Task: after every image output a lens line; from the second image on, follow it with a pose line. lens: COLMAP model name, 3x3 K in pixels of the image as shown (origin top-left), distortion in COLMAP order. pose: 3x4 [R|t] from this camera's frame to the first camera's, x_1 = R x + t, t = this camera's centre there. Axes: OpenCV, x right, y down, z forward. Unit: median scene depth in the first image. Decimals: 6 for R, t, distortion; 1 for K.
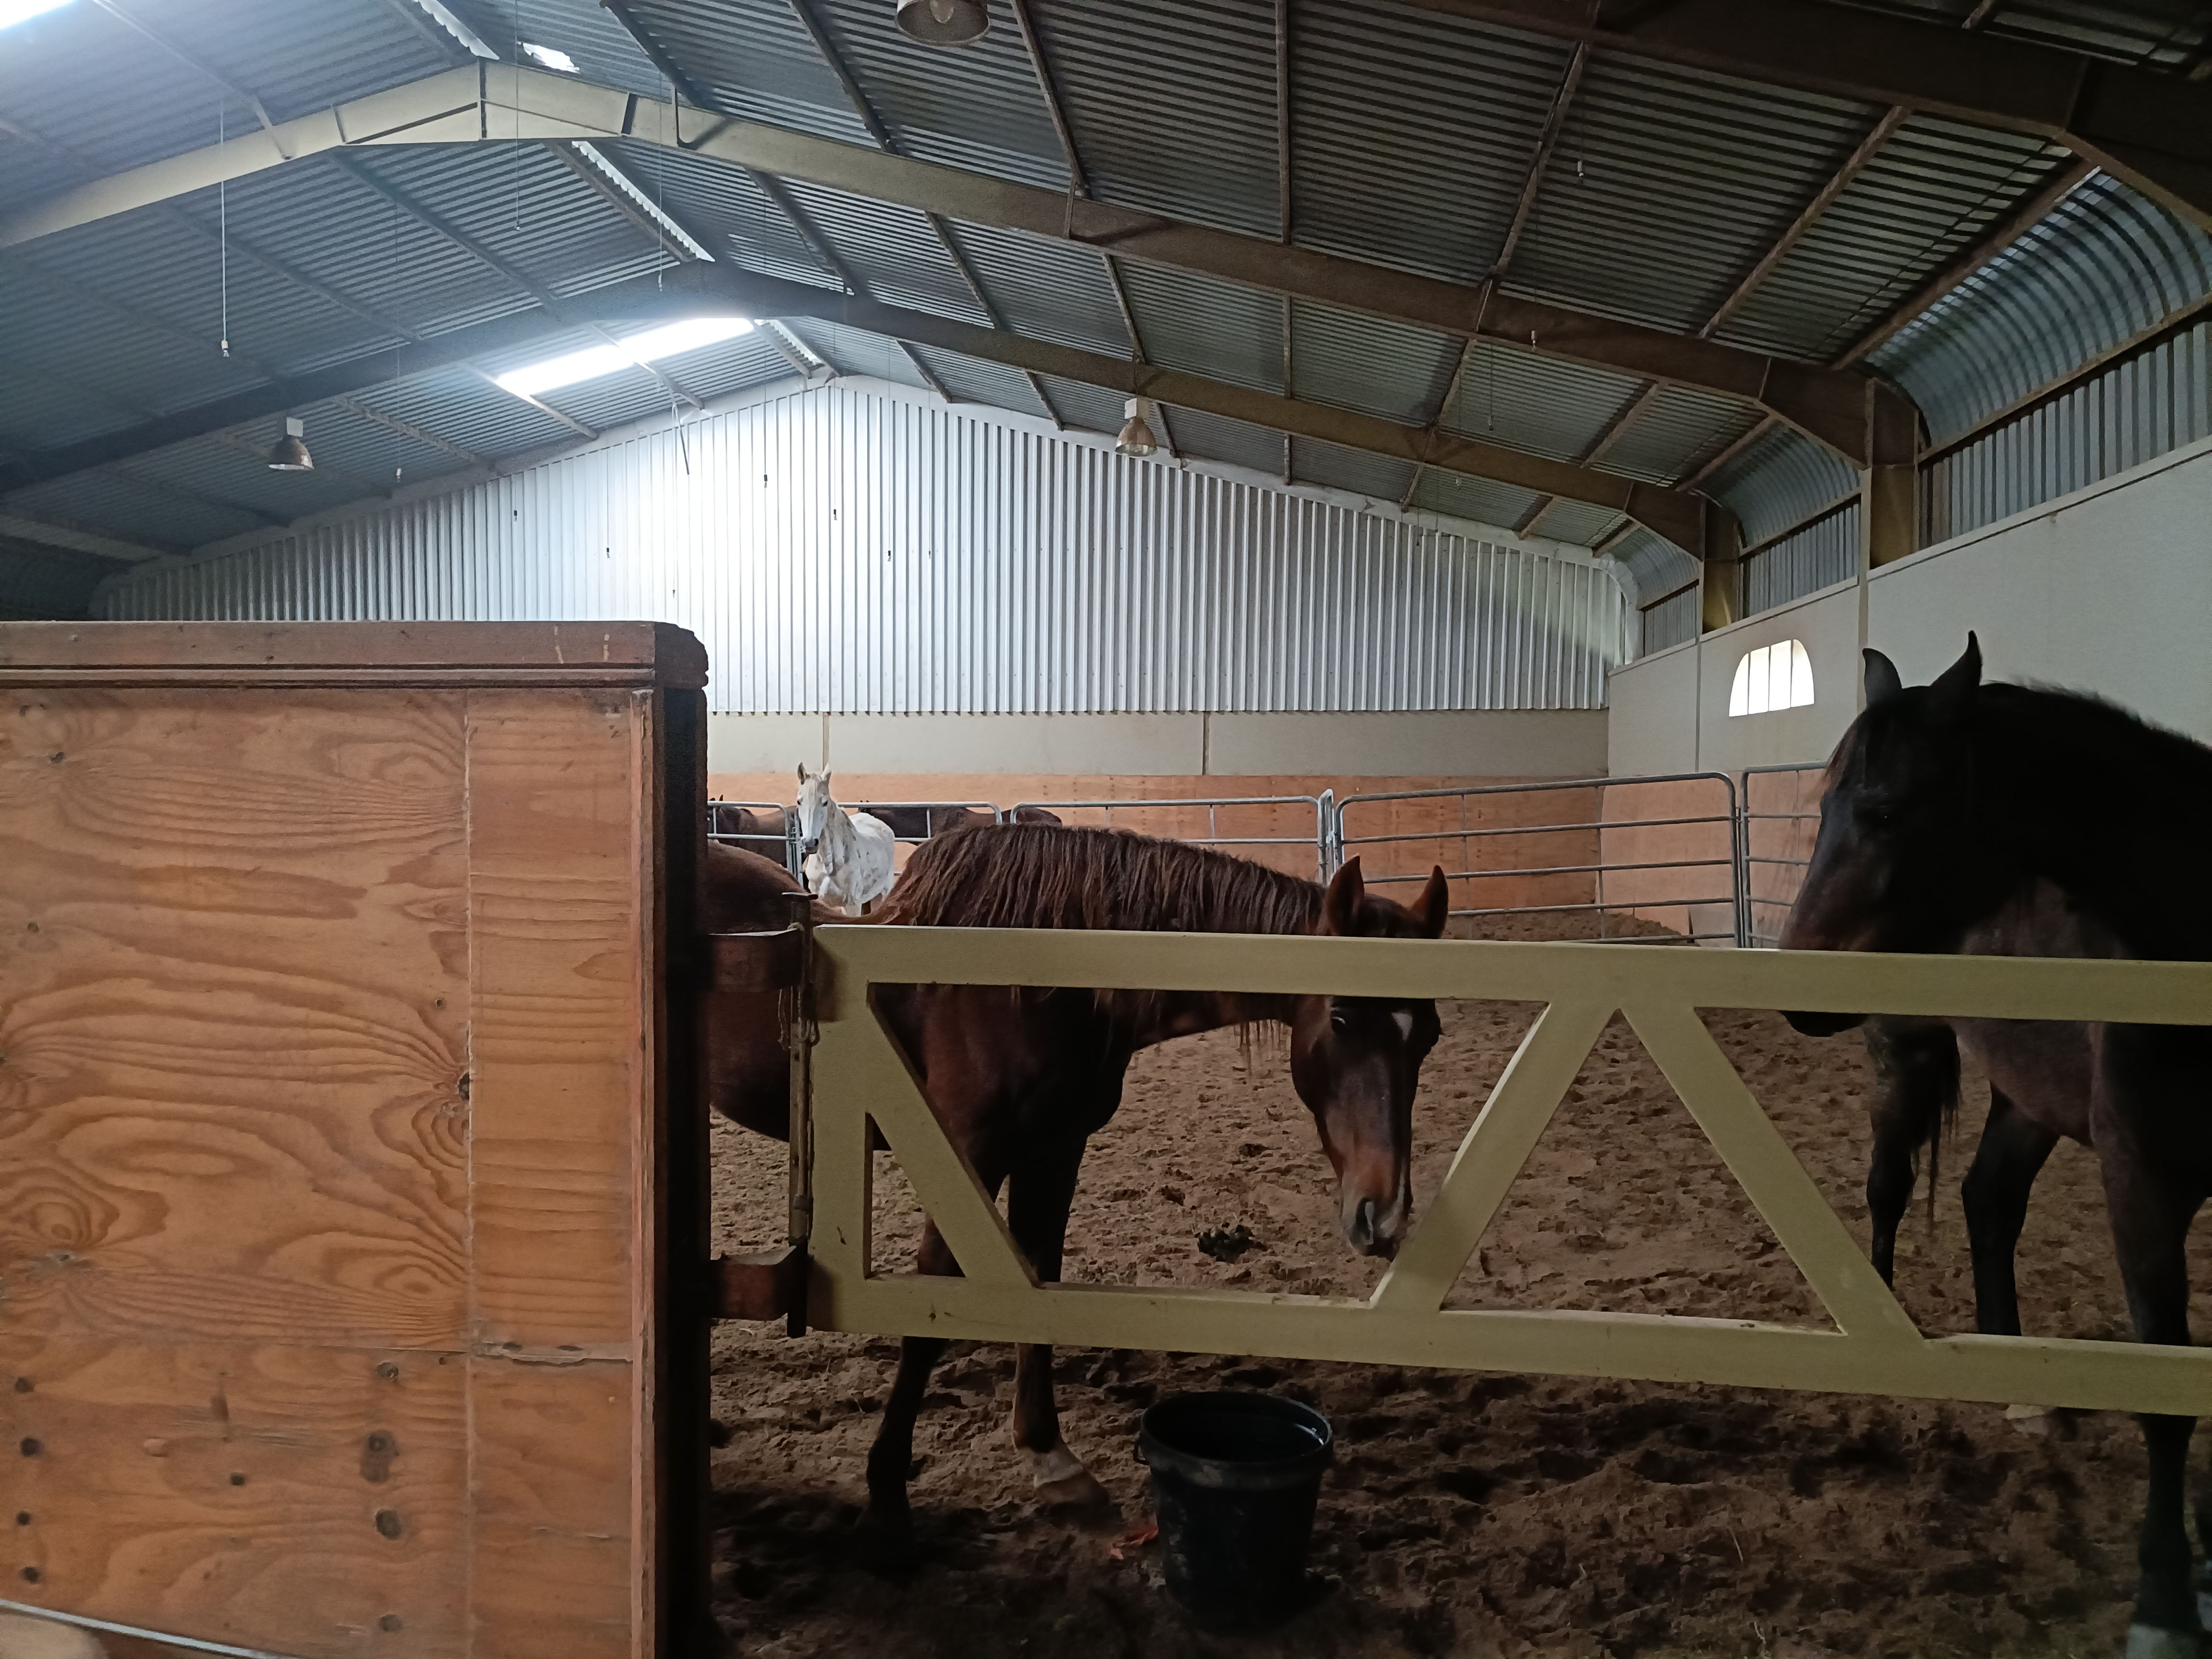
lens RADIAL K [[1621.9, 0, 1108.6], [0, 1621.9, 817.2], [0, 0, 1]] dist [0.036870, -0.024803]
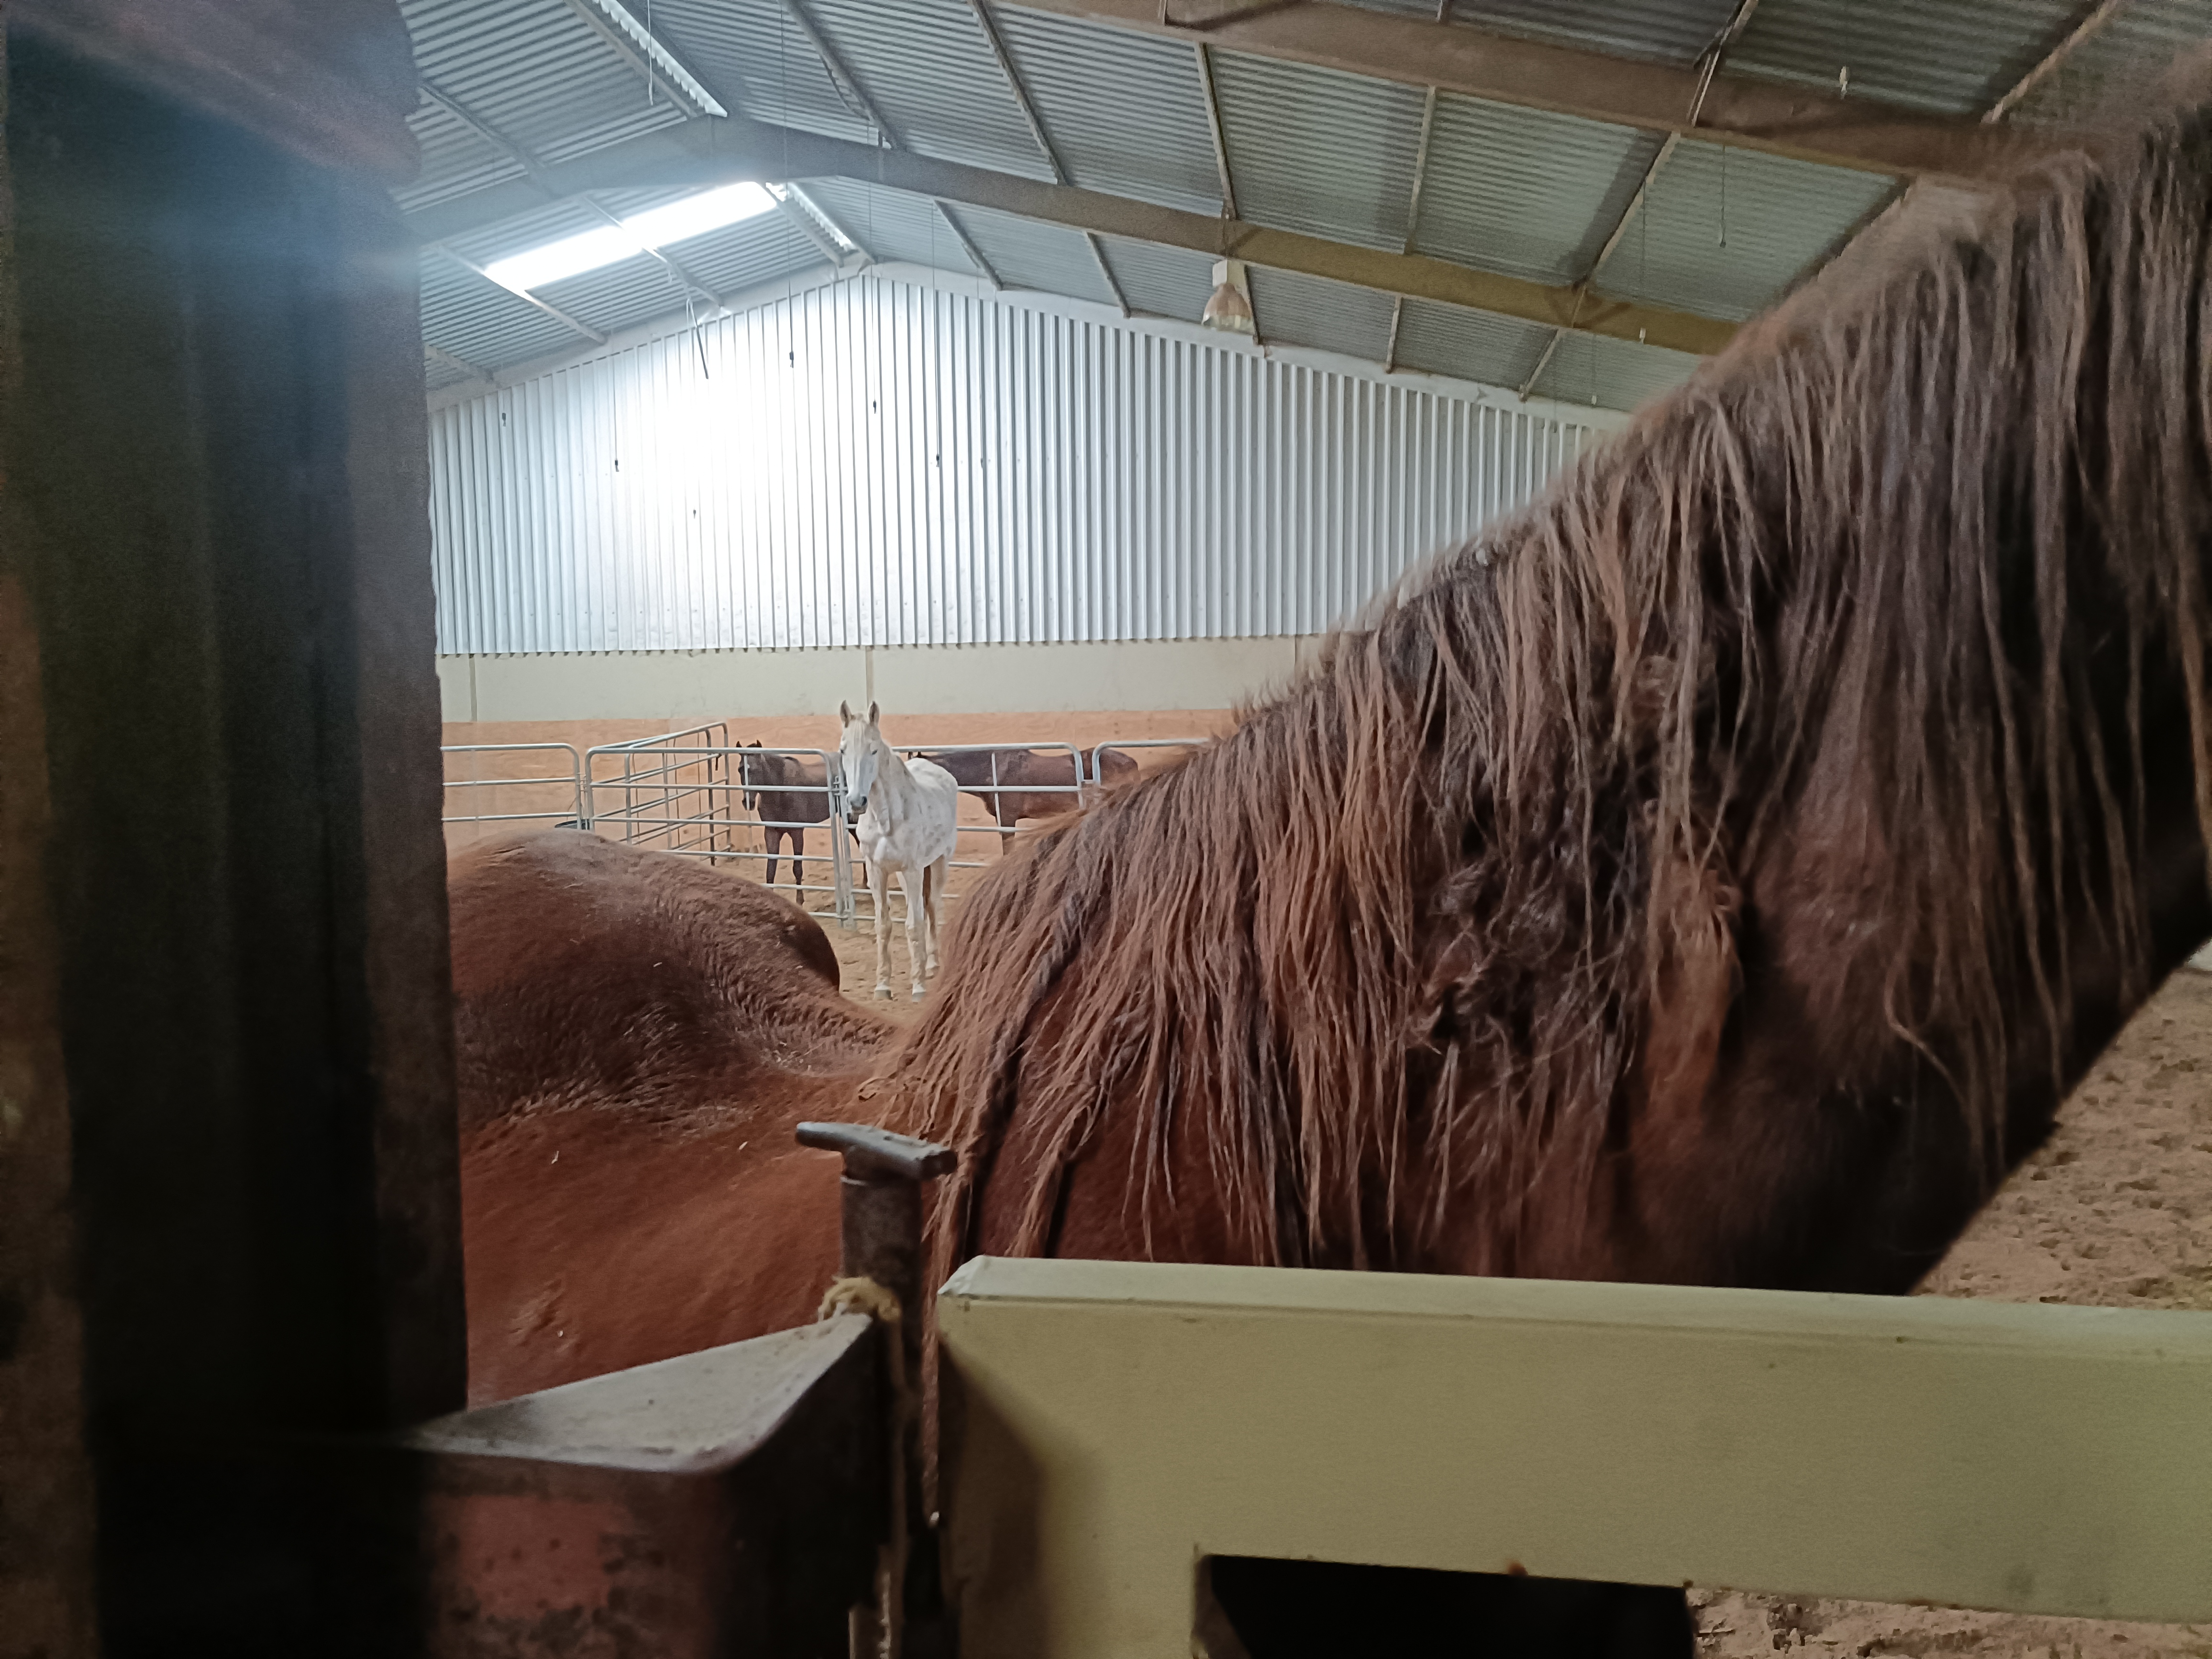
lens RADIAL K [[1621.9, 0, 1108.6], [0, 1621.9, 817.2], [0, 0, 1]] dist [0.036870, -0.024803]
pose [[0.999504, -0.018155, -0.025717, -0.049182], [0.019074, 0.999171, 0.035972, -0.000624], [0.025043, -0.036444, 0.999022, 0.252445]]
